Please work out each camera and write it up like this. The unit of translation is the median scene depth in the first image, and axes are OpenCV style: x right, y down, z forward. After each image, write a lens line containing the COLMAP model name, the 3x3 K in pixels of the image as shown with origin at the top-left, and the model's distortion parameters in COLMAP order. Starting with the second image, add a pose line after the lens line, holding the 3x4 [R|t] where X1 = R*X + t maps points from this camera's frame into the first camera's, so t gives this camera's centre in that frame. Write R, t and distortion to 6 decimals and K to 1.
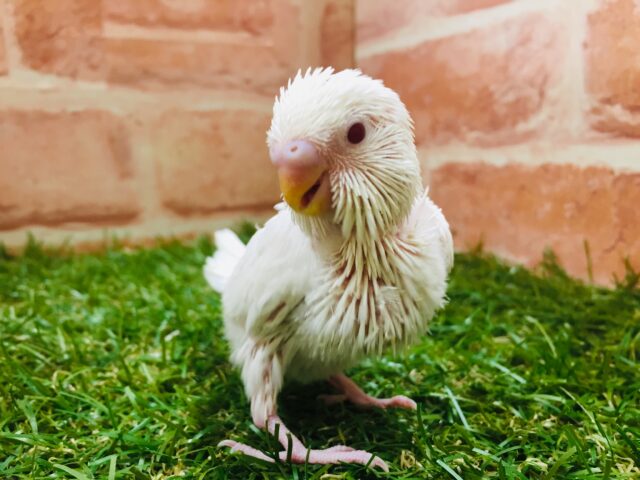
lens RADIAL K [[575.8, 0, 320.0], [0, 575.8, 240.0], [0, 0, 1]] dist [0.076301, -0.163254]
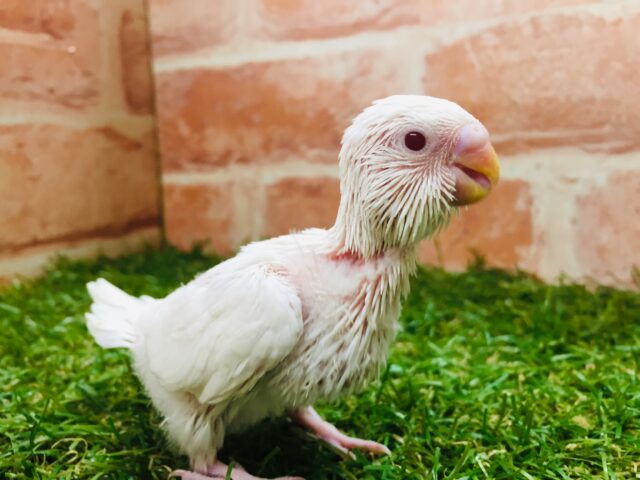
lens RADIAL K [[575.8, 0, 320.0], [0, 575.8, 240.0], [0, 0, 1]] dist [0.076301, -0.163254]
pose [[0.809628, -0.100726, 0.578236, -0.370459], [0.111027, 0.993661, 0.017635, -0.033188], [-0.576346, 0.049922, 0.815679, 0.104897]]
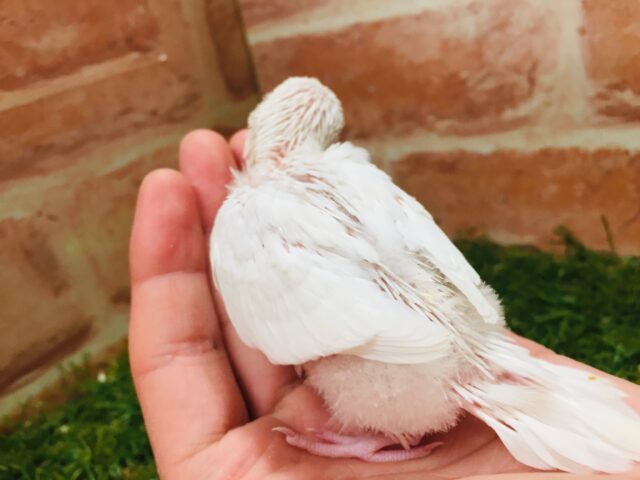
lens RADIAL K [[575.8, 0, 320.0], [0, 575.8, 240.0], [0, 0, 1]] dist [0.076301, -0.163254]
pose [[0.870039, -0.340943, 0.356077, -0.309970], [0.264750, 0.932435, 0.245912, -0.285825], [-0.415860, -0.119682, 0.901519, 0.203153]]
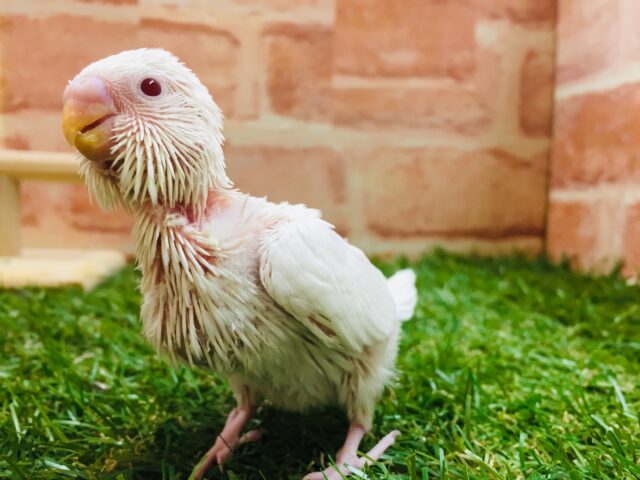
lens RADIAL K [[575.8, 0, 320.0], [0, 575.8, 240.0], [0, 0, 1]] dist [0.076301, -0.163254]
pose [[0.948026, 0.058592, -0.312753, 0.002781], [-0.077429, 0.995835, -0.048143, 0.032348], [0.308629, 0.069857, 0.948614, -0.144398]]
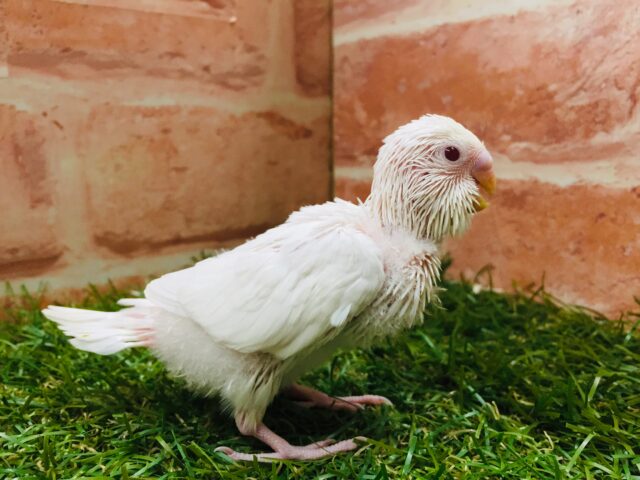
lens RADIAL K [[575.8, 0, 320.0], [0, 575.8, 240.0], [0, 0, 1]] dist [0.076301, -0.163254]
pose [[0.974157, -0.032677, 0.223495, -0.180465], [0.030180, 0.999438, 0.014579, -0.071375], [-0.223846, -0.007457, 0.974596, 0.281728]]
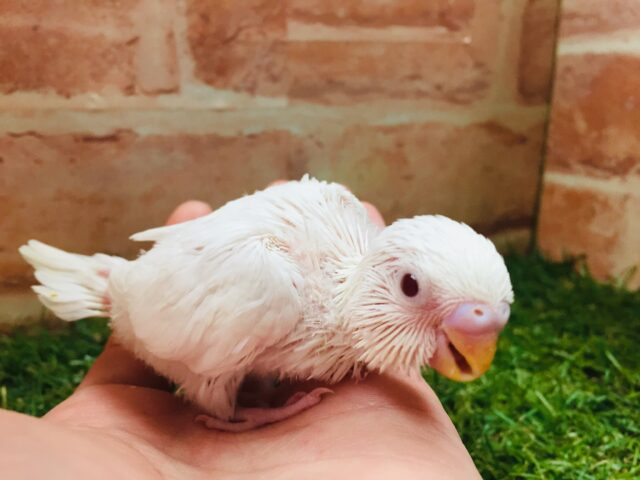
lens RADIAL K [[575.8, 0, 320.0], [0, 575.8, 240.0], [0, 0, 1]] dist [0.076301, -0.163254]
pose [[0.998803, 0.029845, -0.038747, -0.295043], [-0.025401, 0.993549, 0.110524, -0.168211], [0.041795, -0.109408, 0.993118, 0.176379]]
